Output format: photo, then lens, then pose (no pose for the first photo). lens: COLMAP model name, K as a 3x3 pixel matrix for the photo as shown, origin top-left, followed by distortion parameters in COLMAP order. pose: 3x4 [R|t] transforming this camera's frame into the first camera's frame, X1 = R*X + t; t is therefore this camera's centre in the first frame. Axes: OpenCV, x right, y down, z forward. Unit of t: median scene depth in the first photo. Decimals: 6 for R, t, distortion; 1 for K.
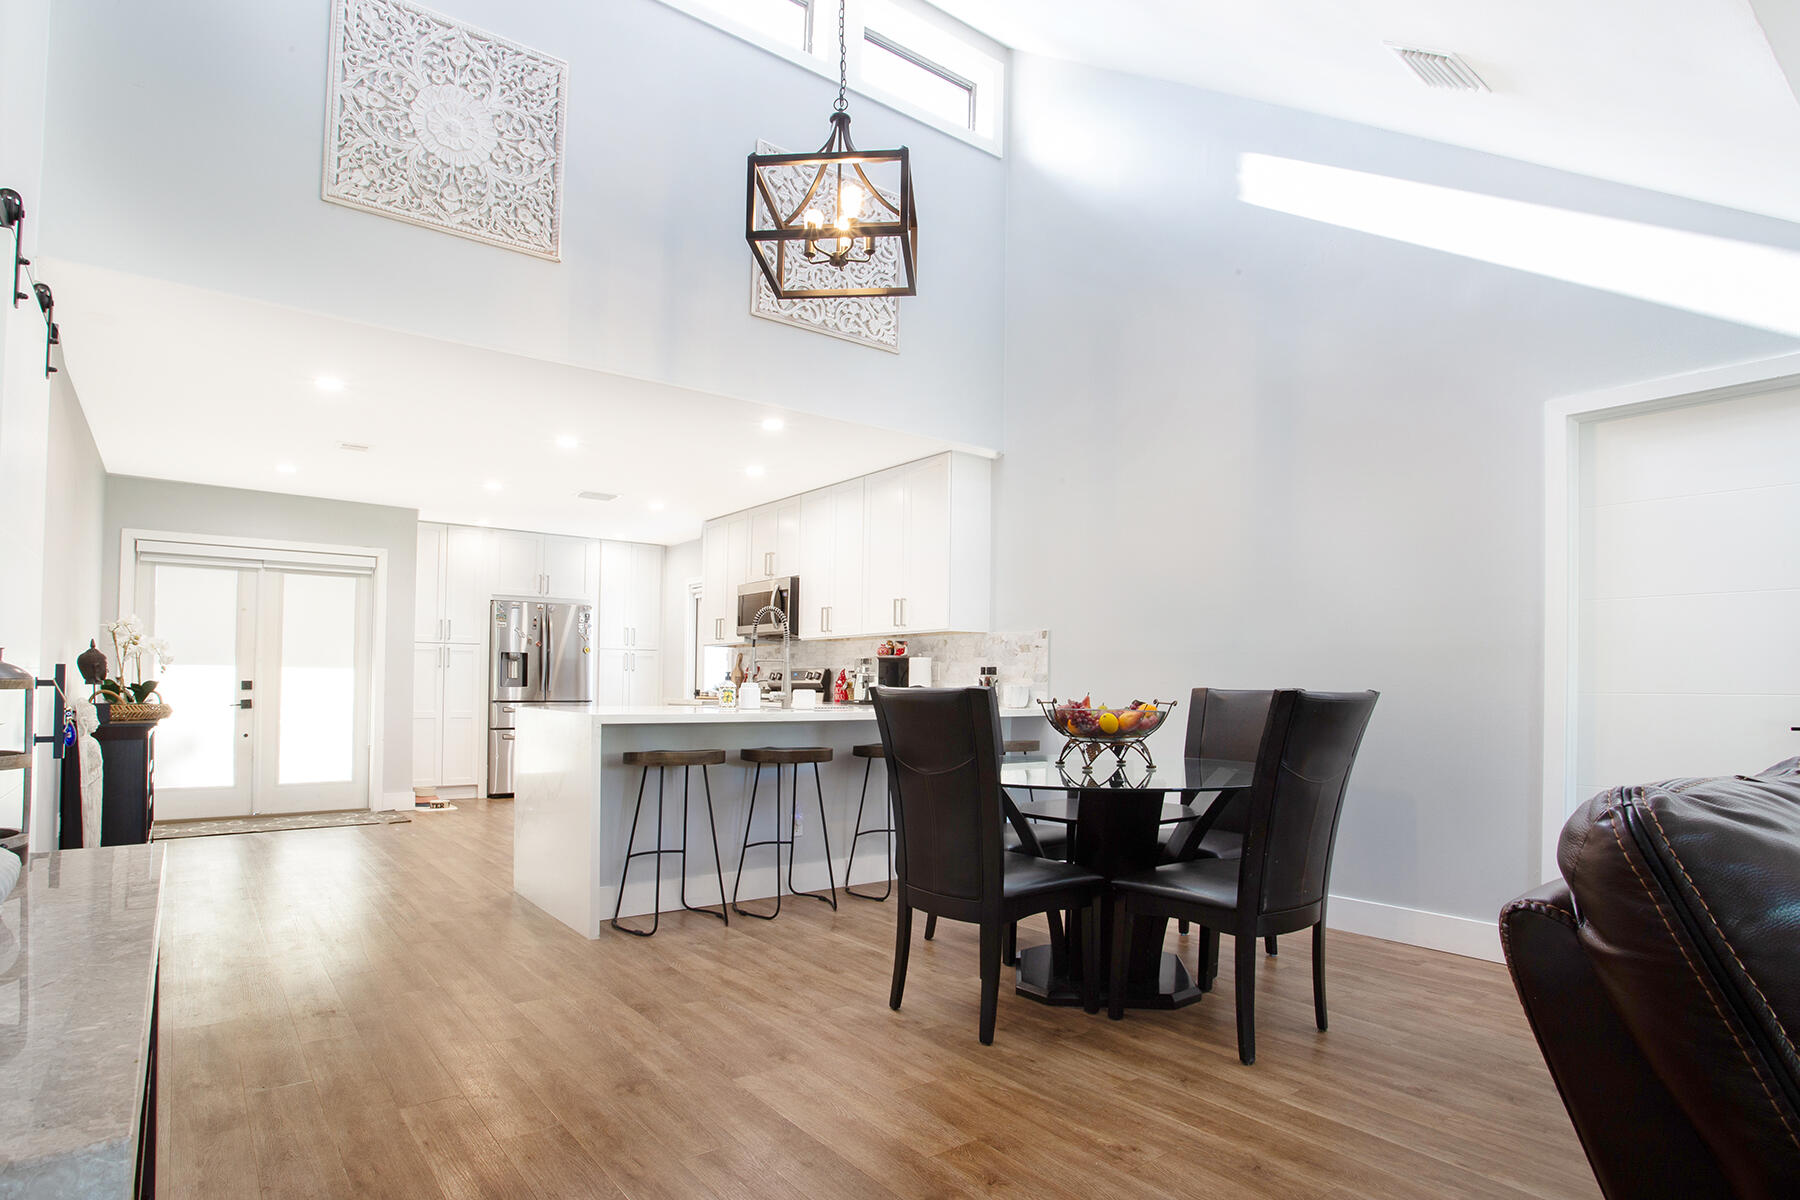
lens RADIAL K [[933.2, 0, 894.0], [0, 933.2, 566.6], [0, 0, 1]] dist [0.001176, 0.000314]
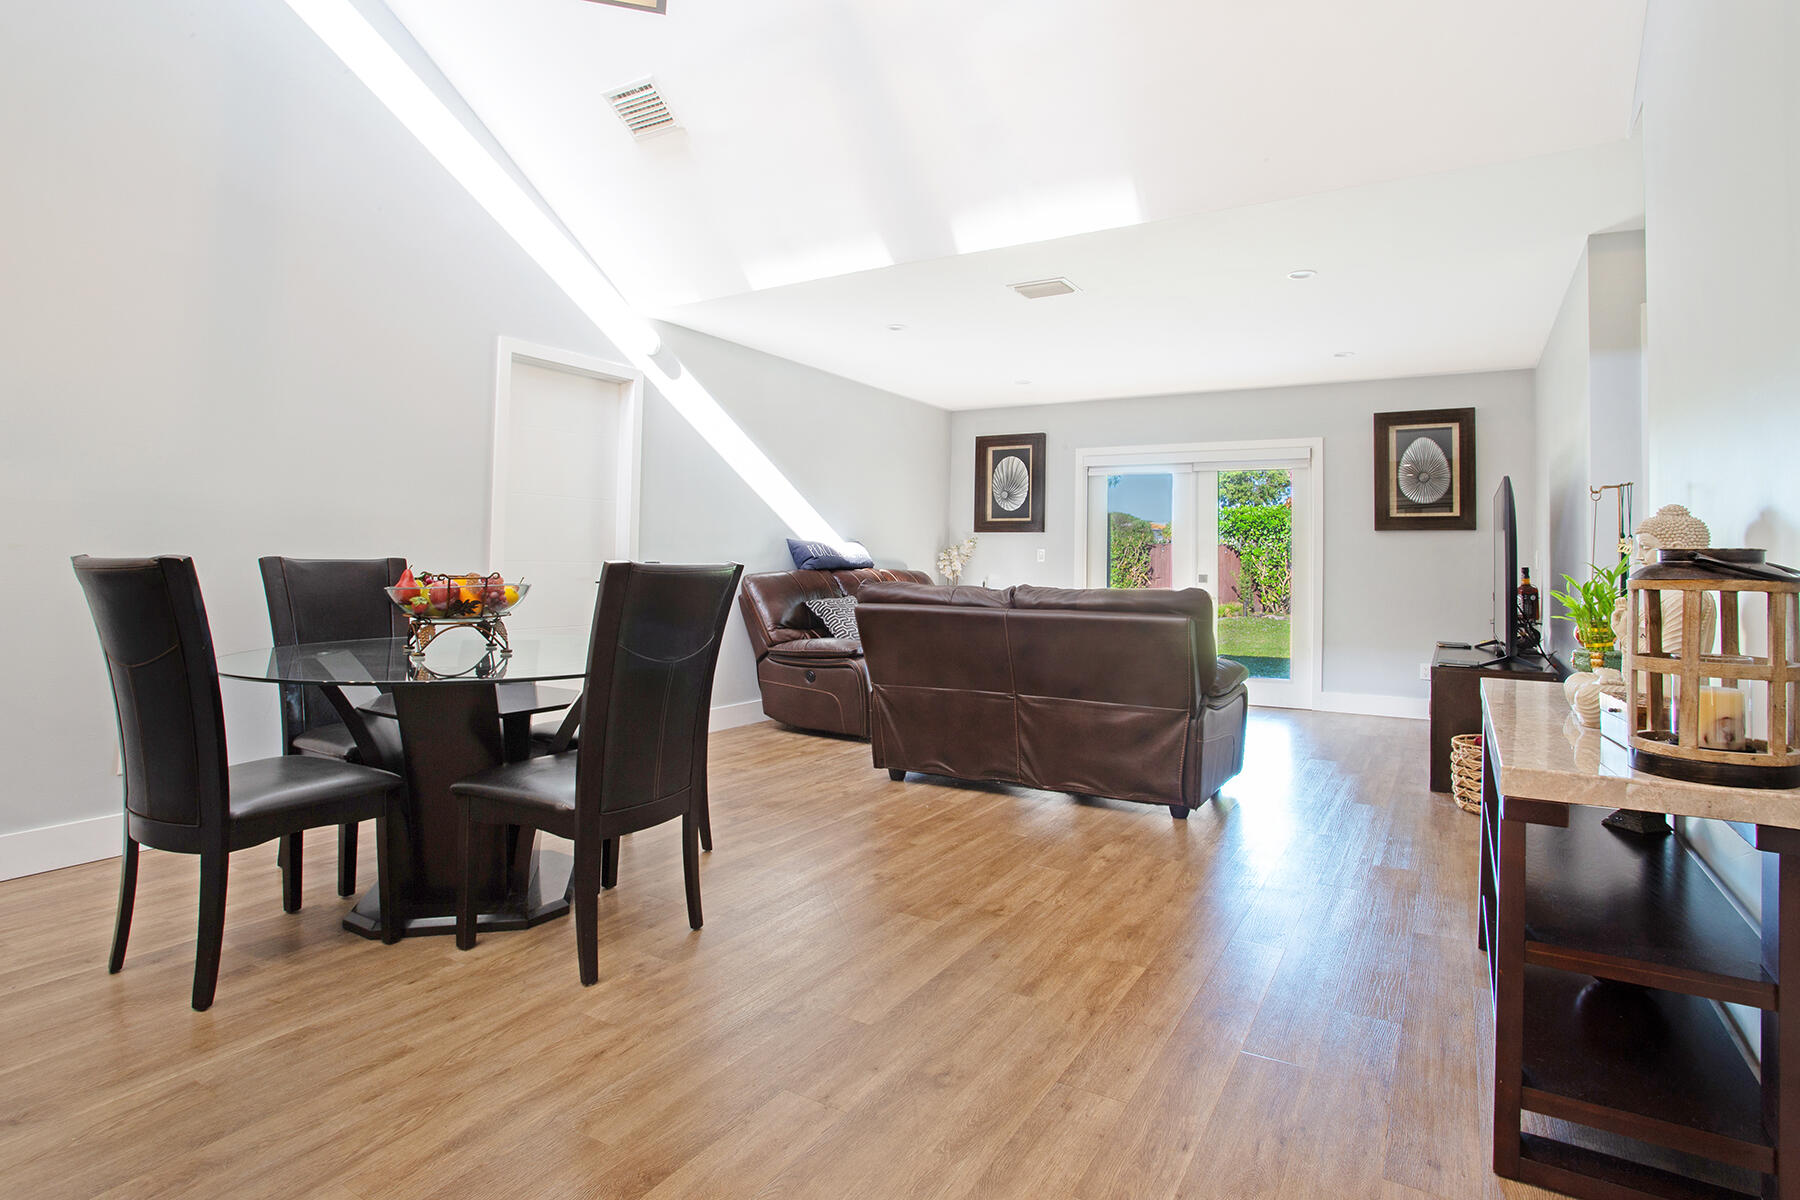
lens RADIAL K [[933.2, 0, 894.0], [0, 933.2, 566.6], [0, 0, 1]] dist [0.001176, 0.000314]
pose [[-0.374218, -0.007093, 0.927314, -0.776161], [-0.150290, 0.987215, -0.053099, 0.139376], [-0.915081, -0.159237, -0.370499, 1.086503]]
